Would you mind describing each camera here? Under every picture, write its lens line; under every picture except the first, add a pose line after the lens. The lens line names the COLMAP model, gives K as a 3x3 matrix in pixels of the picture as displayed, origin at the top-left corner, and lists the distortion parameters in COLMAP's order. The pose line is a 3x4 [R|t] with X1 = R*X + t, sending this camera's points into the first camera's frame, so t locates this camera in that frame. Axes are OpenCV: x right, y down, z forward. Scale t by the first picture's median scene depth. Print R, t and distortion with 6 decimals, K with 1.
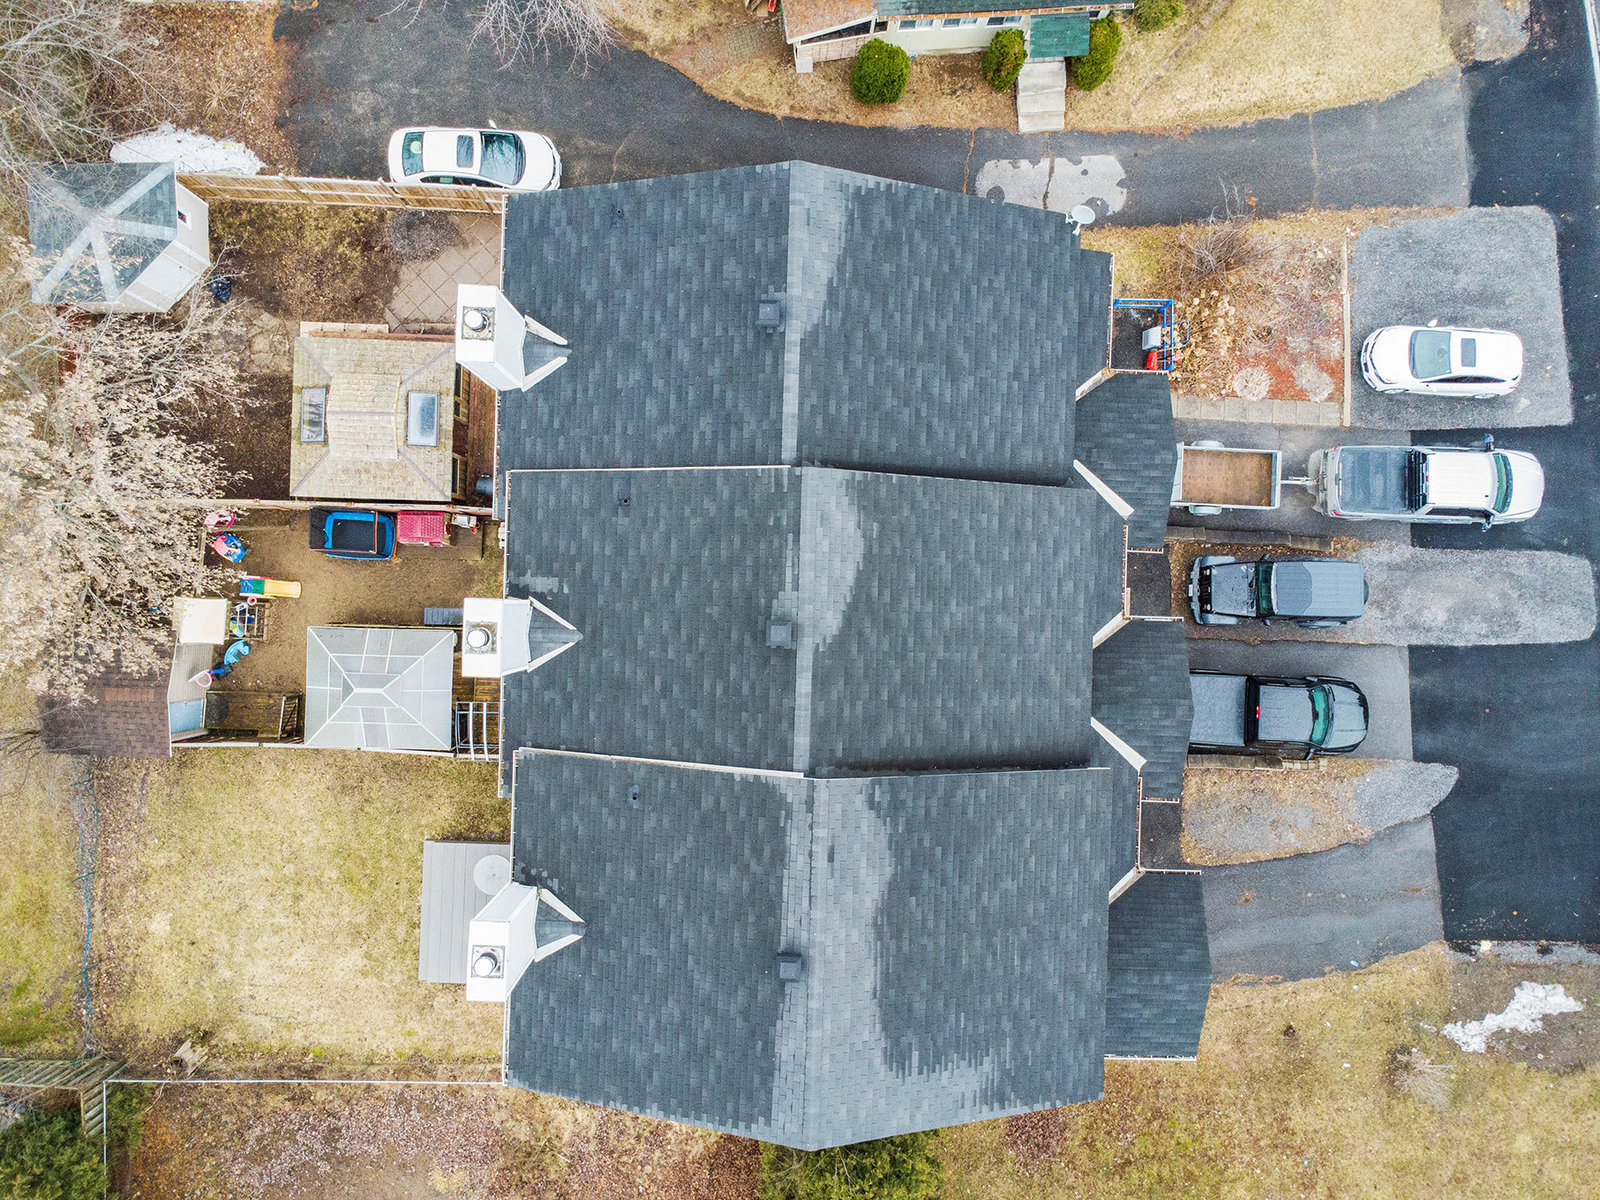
lens RADIAL K [[1159.0, 0, 800.0], [0, 1159.0, 600.0], [0, 0, 1]] dist [0.015851, -0.014787]
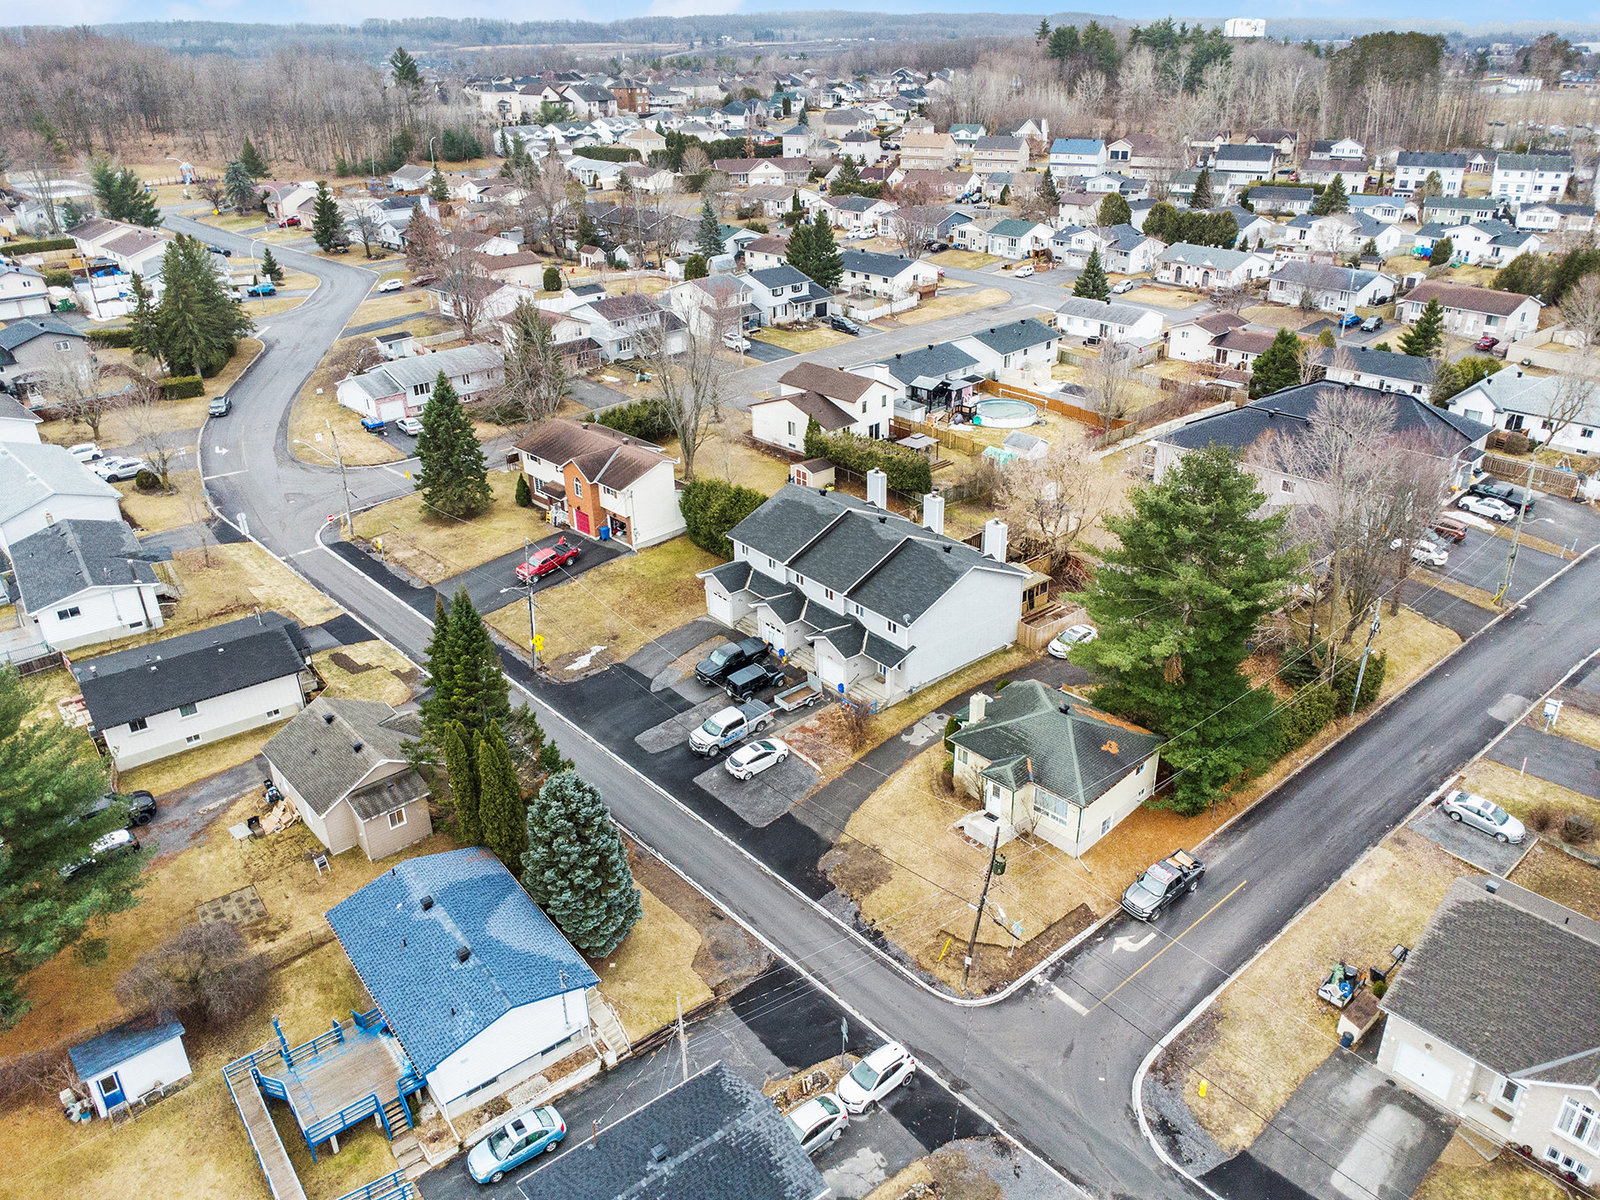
lens RADIAL K [[1135.6, 0, 816.6], [0, 1135.6, 624.7], [0, 0, 1]] dist [0.009065, -0.002770]
pose [[-0.744919, 0.296625, -0.597586, 1.791098], [-0.667122, -0.340093, 0.662786, -1.746745], [-0.006636, 0.892385, 0.451226, -0.269951]]
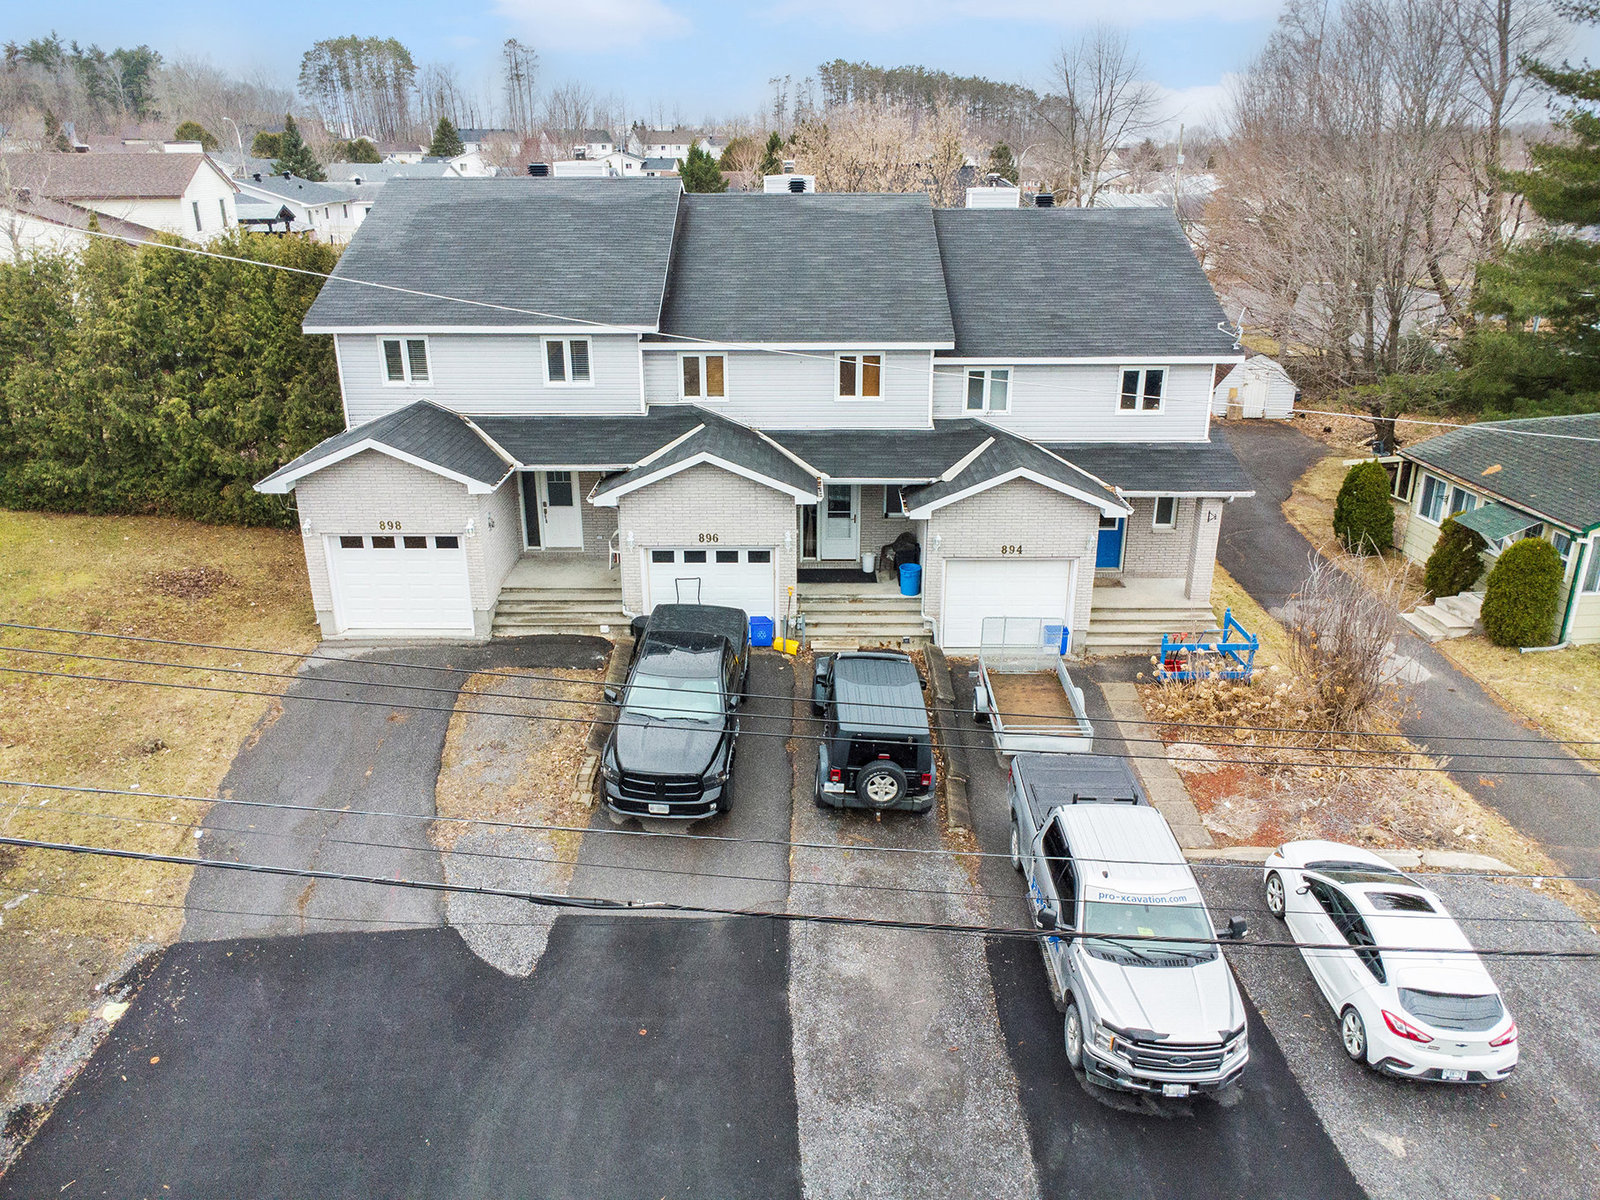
lens RADIAL K [[1159.0, 0, 800.0], [0, 1159.0, 600.0], [0, 0, 1]] dist [0.015851, -0.014787]
pose [[0.026255, 0.340536, -0.939865, 0.978605], [-0.999641, 0.013970, -0.022864, 0.044891], [0.005344, 0.940128, 0.340781, 0.718110]]
